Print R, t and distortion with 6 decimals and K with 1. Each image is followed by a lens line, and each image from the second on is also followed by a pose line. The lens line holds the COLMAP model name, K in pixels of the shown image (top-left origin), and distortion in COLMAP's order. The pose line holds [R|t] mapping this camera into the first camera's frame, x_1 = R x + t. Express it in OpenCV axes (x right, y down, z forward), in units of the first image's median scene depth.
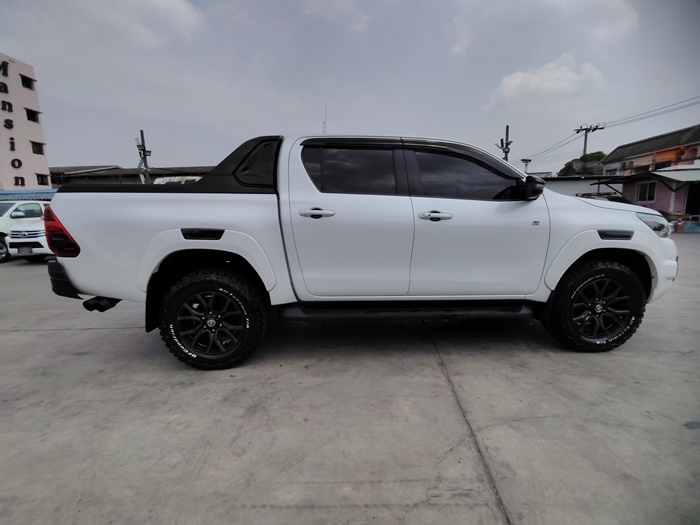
lens RADIAL K [[330.2, 0, 350.0], [0, 330.2, 263.8], [0, 0, 1]] dist [-0.004099, 0.000523]
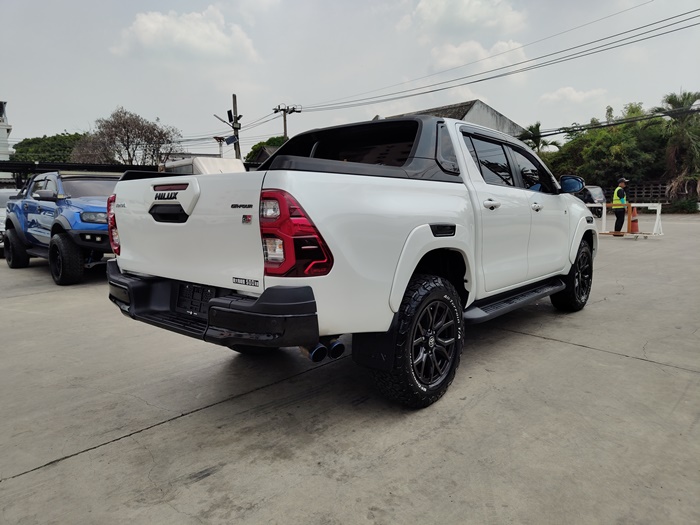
lens RADIAL K [[487.3, 0, 348.4], [0, 487.3, 260.7], [0, 0, 1]] dist [0.013099, -0.012084]
pose [[0.680392, -0.084672, 0.727940, -0.133832], [0.116482, 0.993171, 0.006650, -0.004501], [-0.723532, 0.080267, 0.685608, 0.031312]]
